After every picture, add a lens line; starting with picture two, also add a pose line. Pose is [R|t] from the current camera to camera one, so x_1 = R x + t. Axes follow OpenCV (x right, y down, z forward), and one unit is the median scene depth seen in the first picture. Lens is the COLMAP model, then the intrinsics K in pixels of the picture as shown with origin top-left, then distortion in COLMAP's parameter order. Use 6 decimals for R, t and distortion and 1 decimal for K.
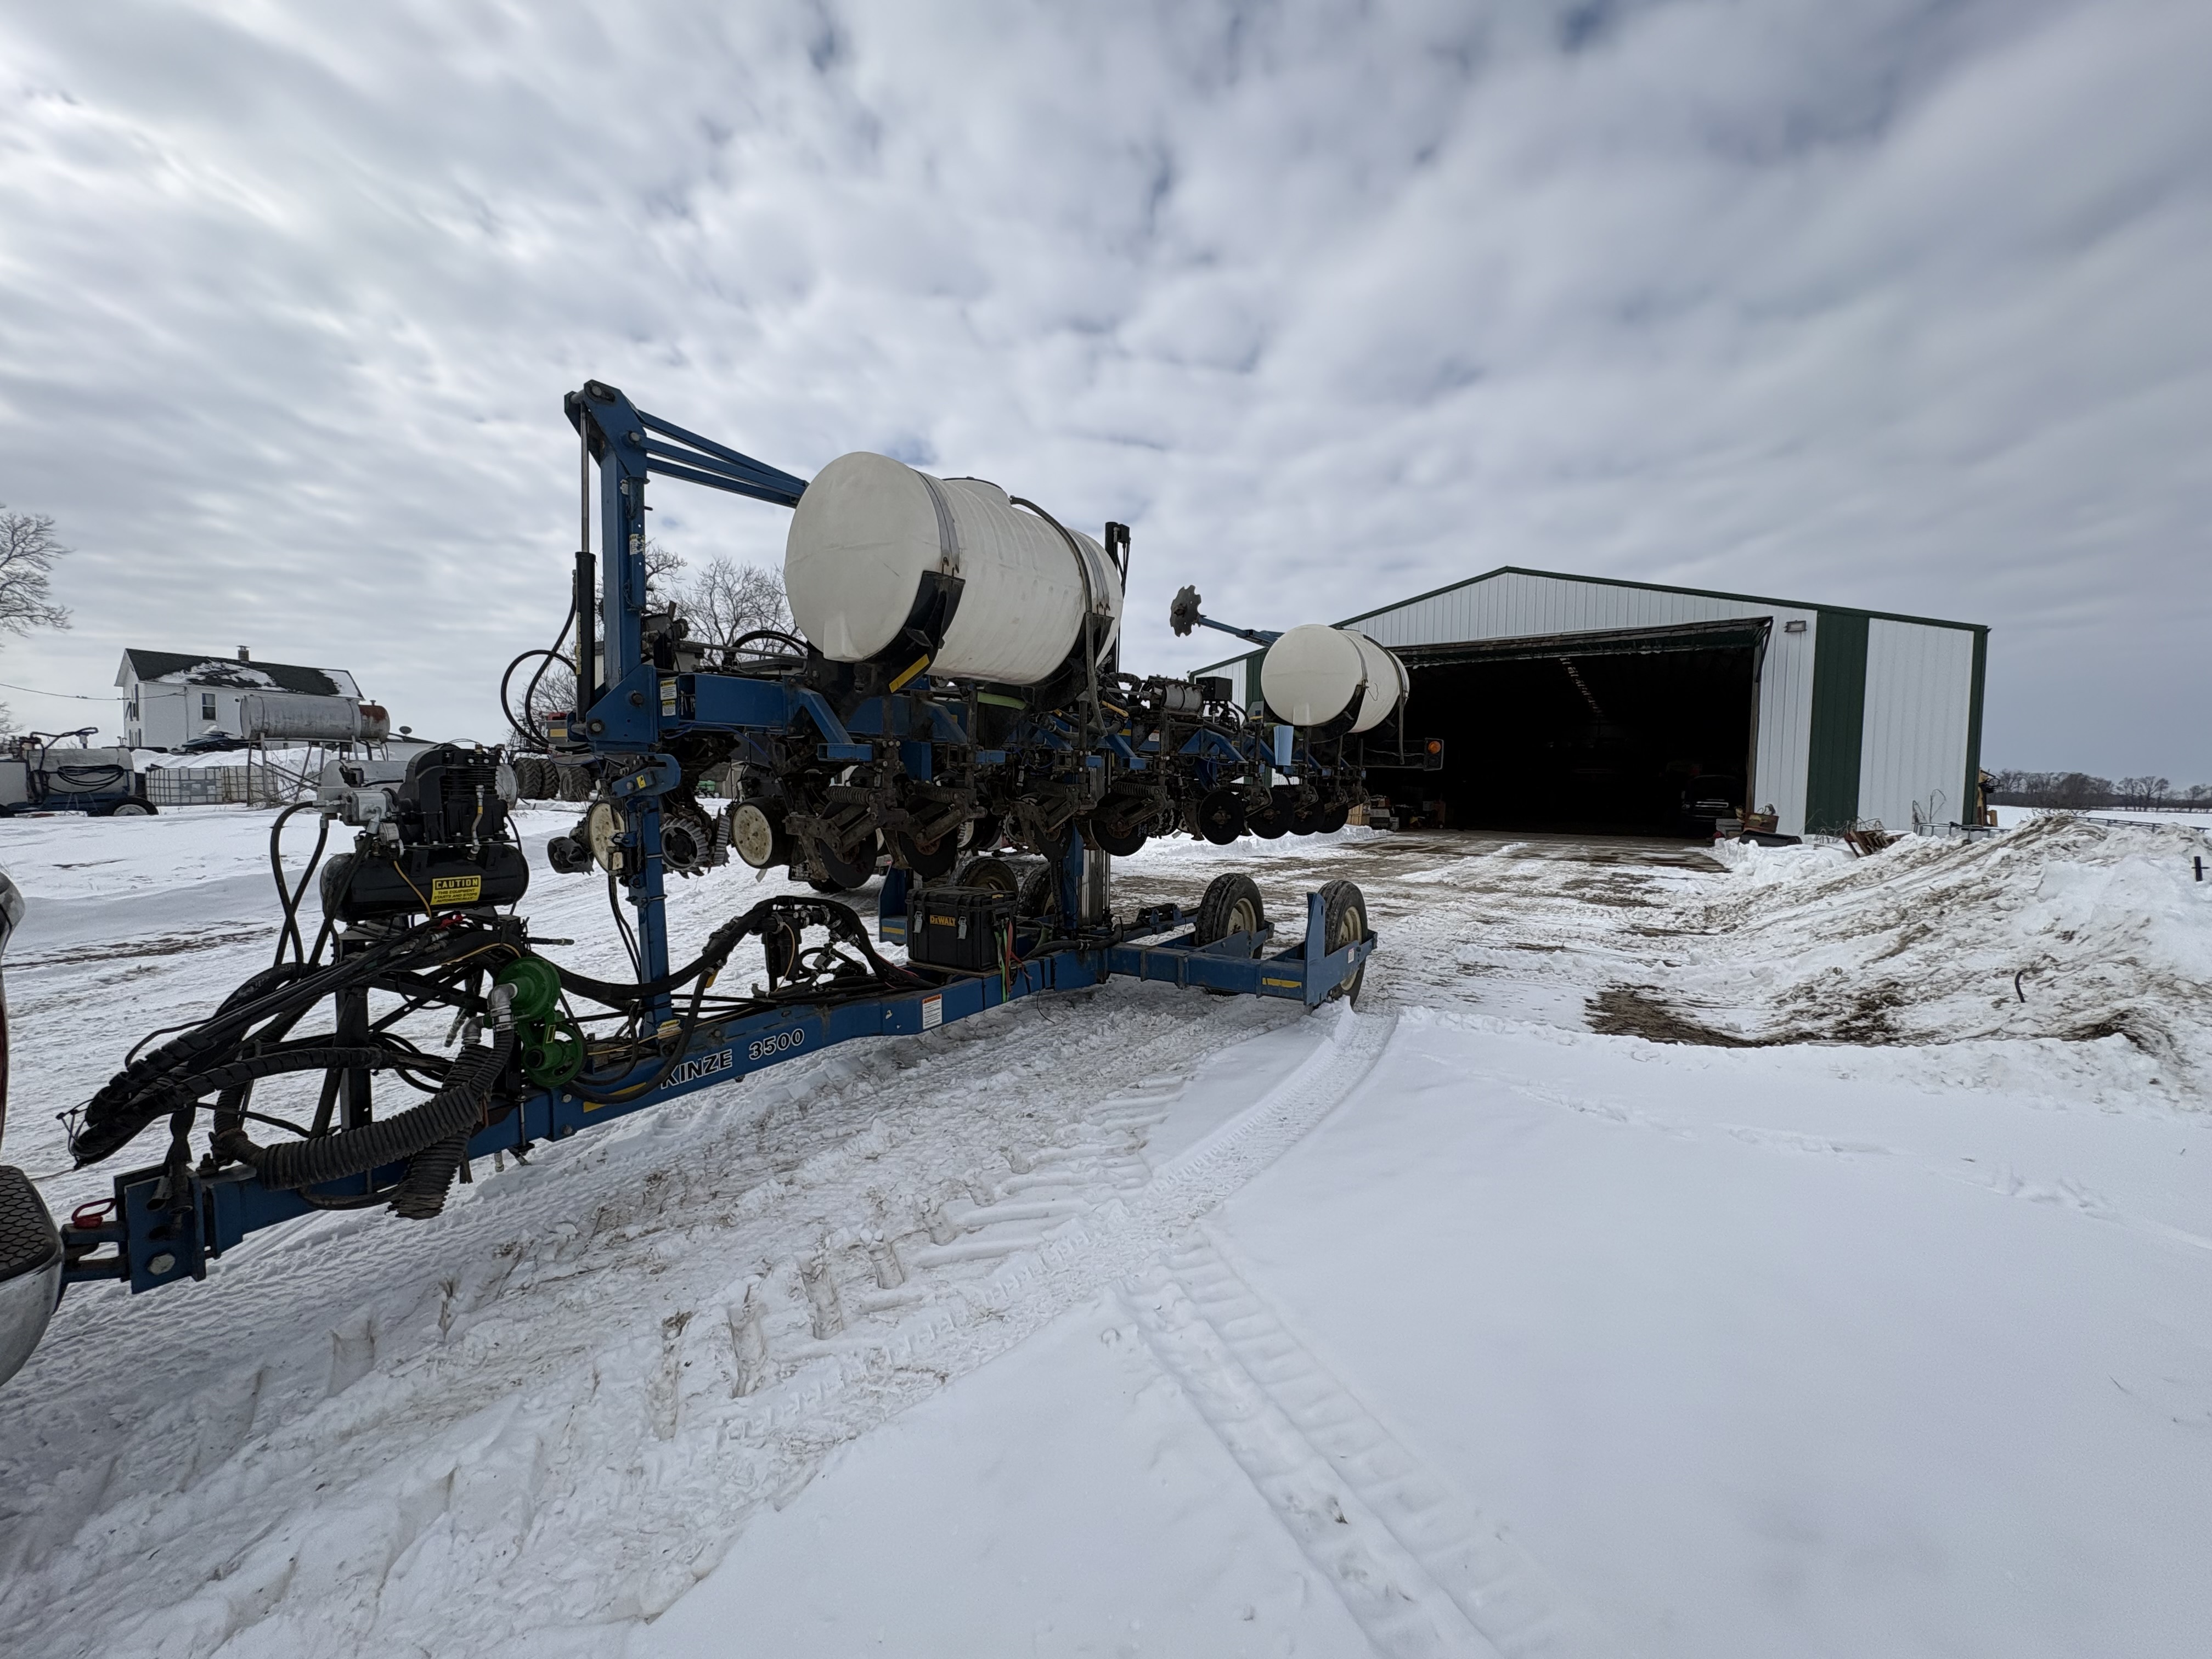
lens RADIAL K [[884.0, 0, 1091.1], [0, 884.0, 818.5], [0, 0, 1]] dist [0.020140, -0.001214]
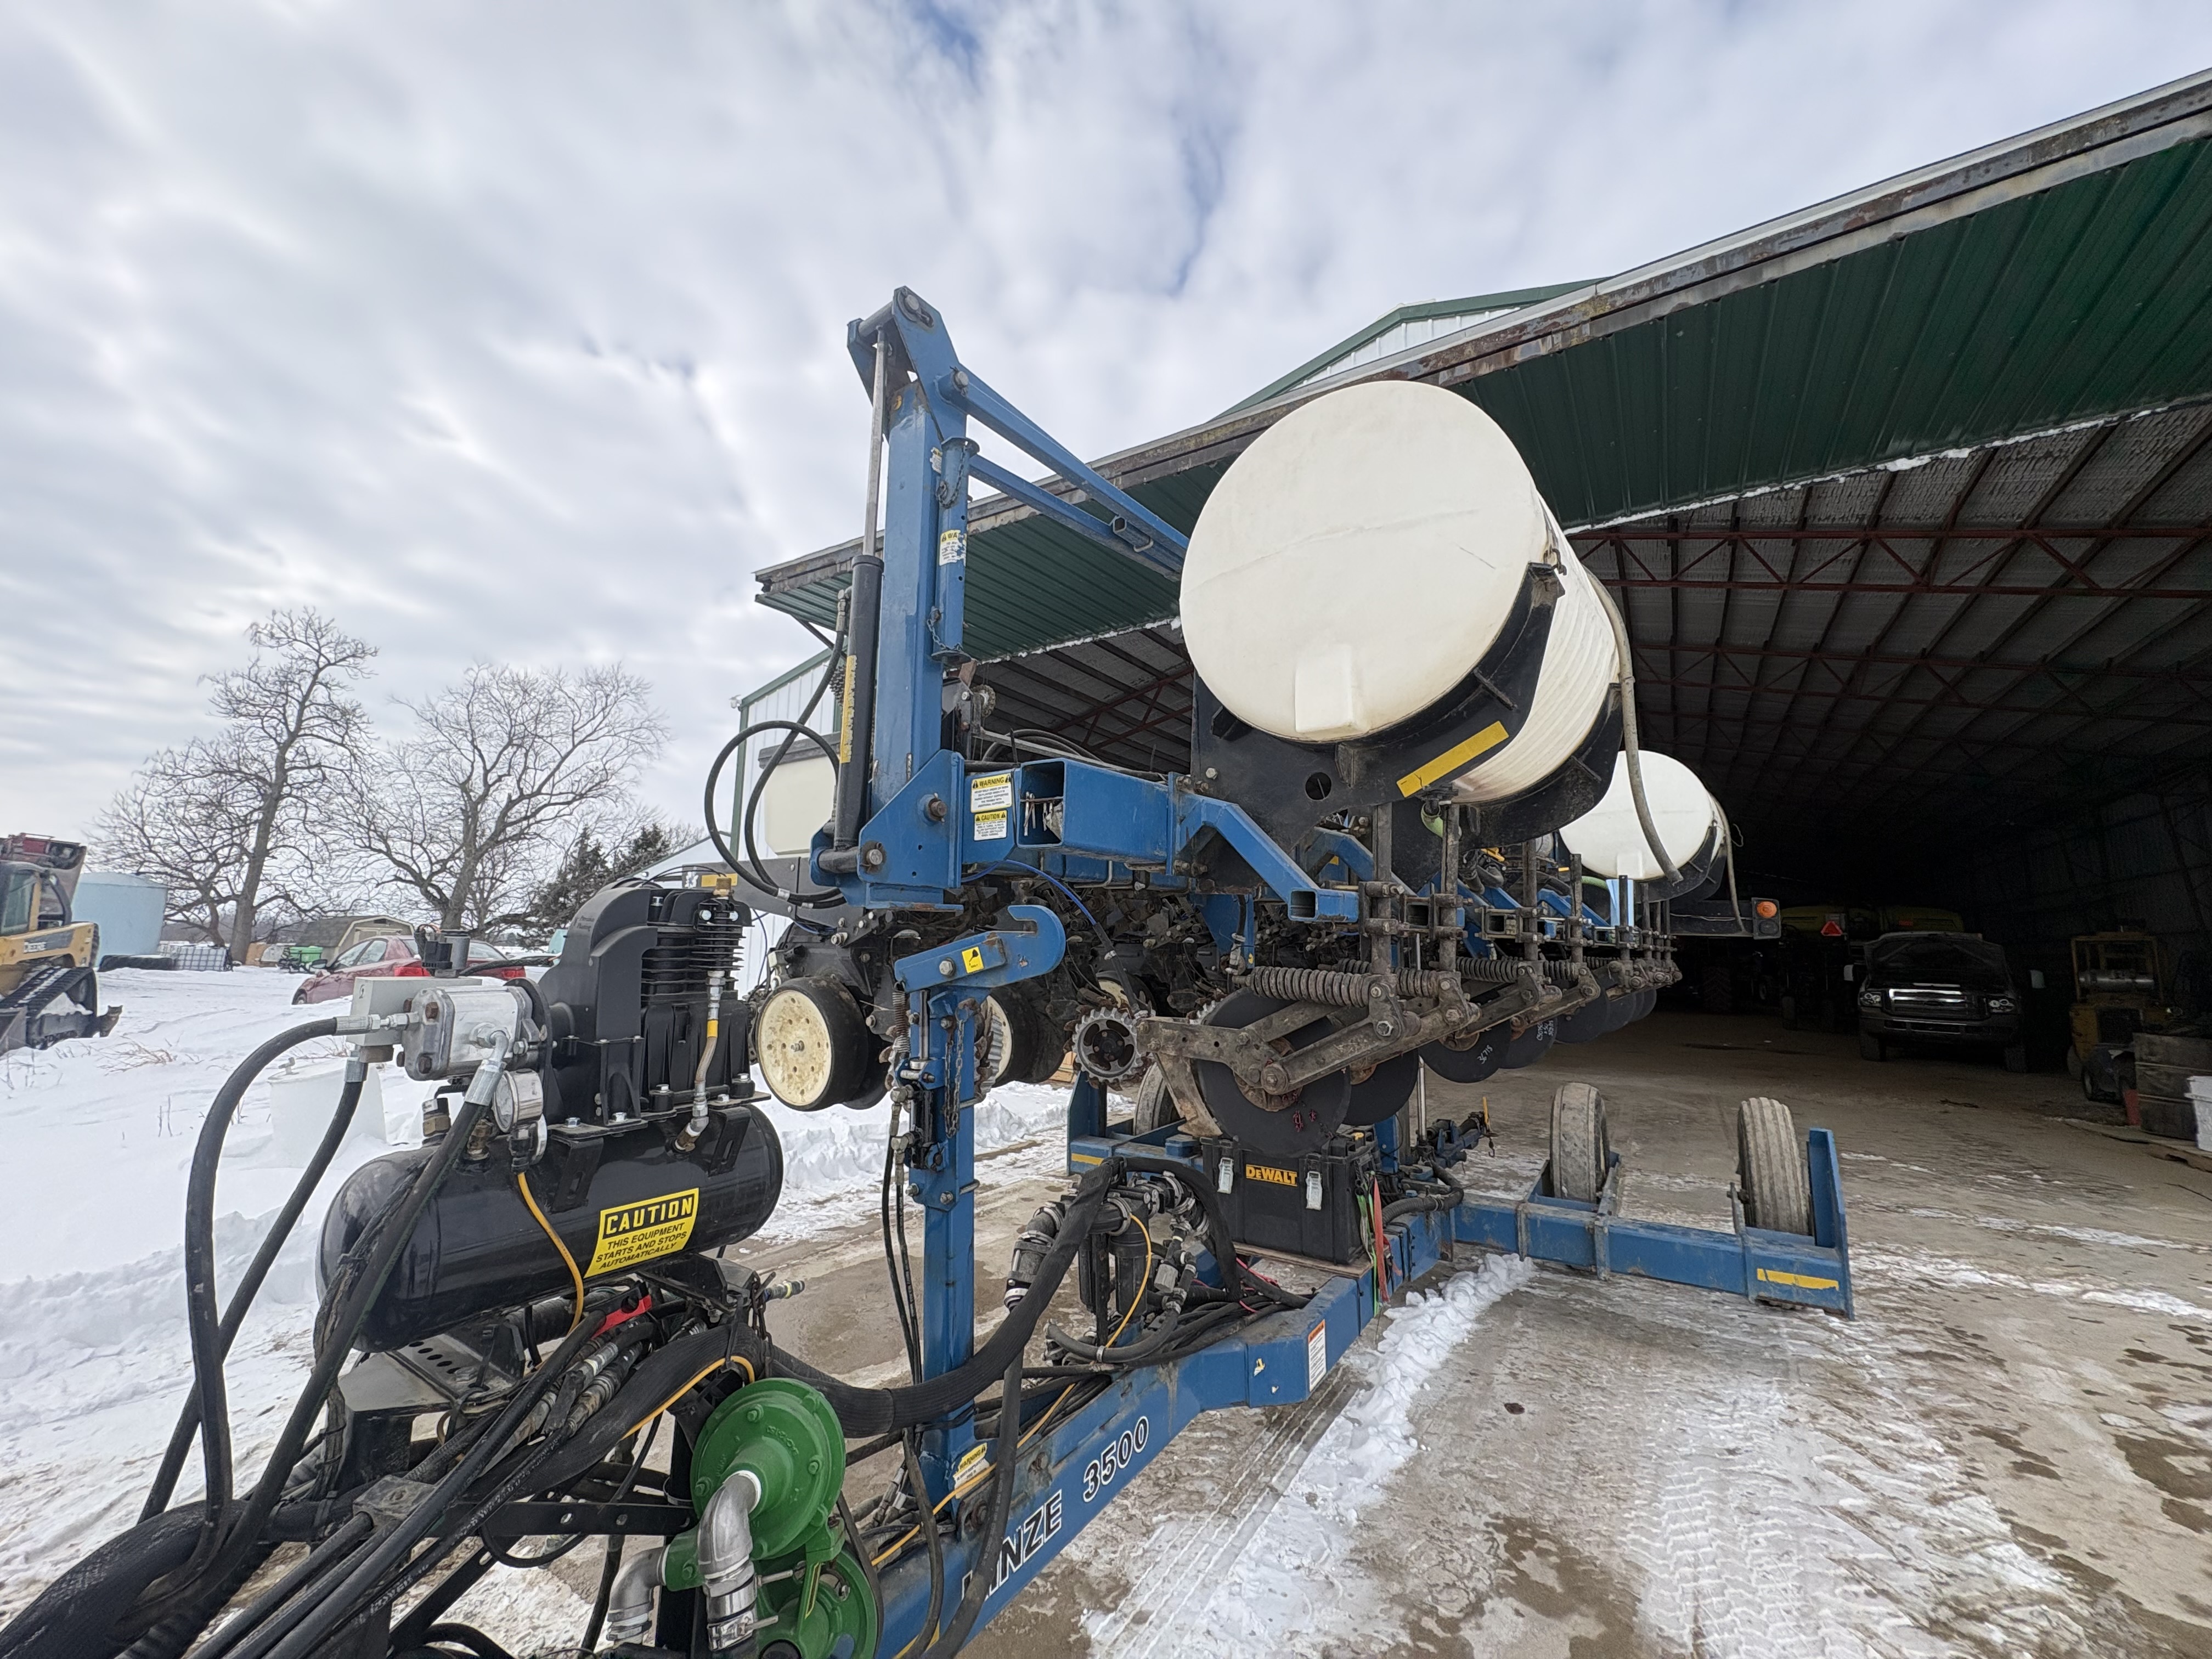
lens RADIAL K [[884.0, 0, 1103.2], [0, 884.0, 823.8], [0, 0, 1]] dist [0.020140, -0.001214]
pose [[0.999863, -0.003311, -0.016241, -0.375483], [0.000233, 0.982555, -0.185973, -0.020575], [0.016573, 0.185944, 0.982421, 0.430730]]
